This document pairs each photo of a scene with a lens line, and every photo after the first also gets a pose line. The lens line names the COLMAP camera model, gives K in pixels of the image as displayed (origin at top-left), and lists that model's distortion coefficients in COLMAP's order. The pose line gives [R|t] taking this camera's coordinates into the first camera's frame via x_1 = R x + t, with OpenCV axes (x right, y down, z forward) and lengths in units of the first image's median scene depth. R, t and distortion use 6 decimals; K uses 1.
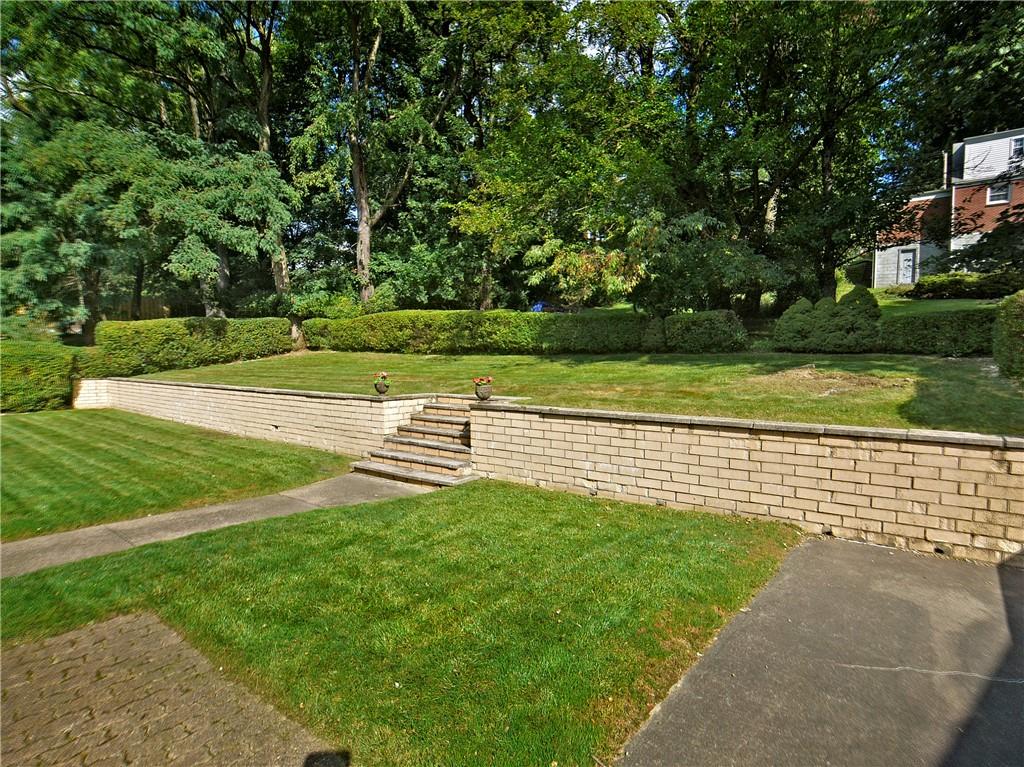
lens RADIAL K [[555.0, 0, 512.0], [0, 555.0, 383.5], [0, 0, 1]] dist [0.001058, 0.000944]
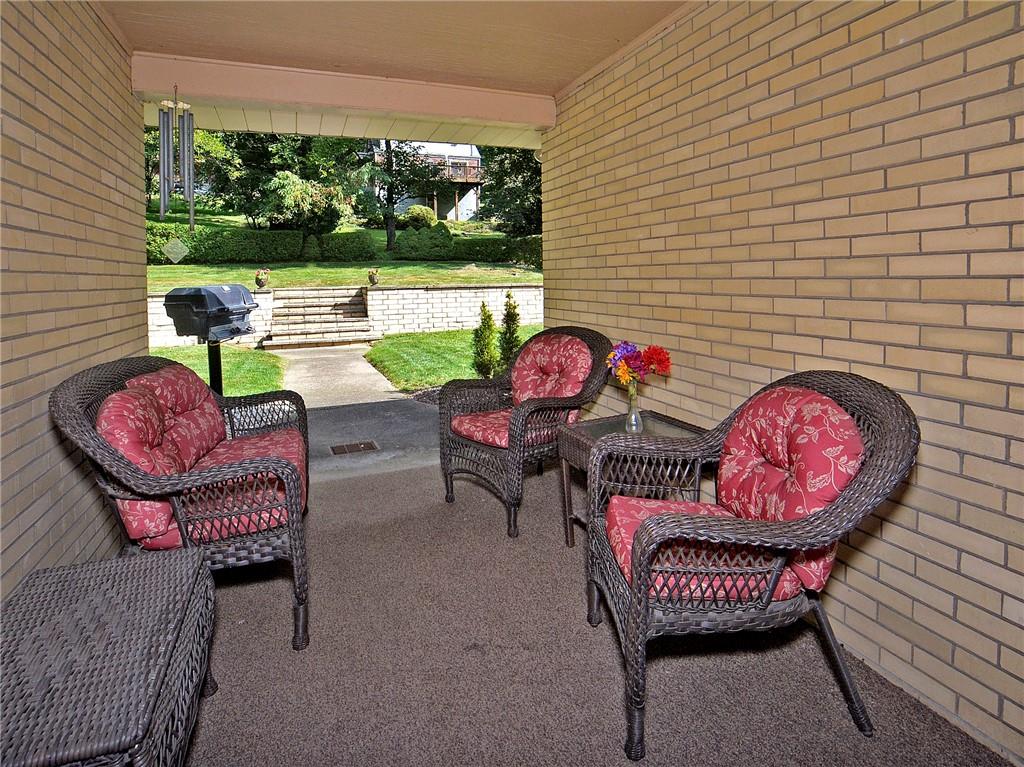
lens RADIAL K [[555.0, 0, 512.0], [0, 555.0, 383.5], [0, 0, 1]] dist [0.001058, 0.000944]
pose [[0.518052, -0.168447, 0.838598, -1.172349], [0.053806, 0.984893, 0.164594, 0.067955], [-0.853655, -0.040147, 0.519289, -0.113853]]
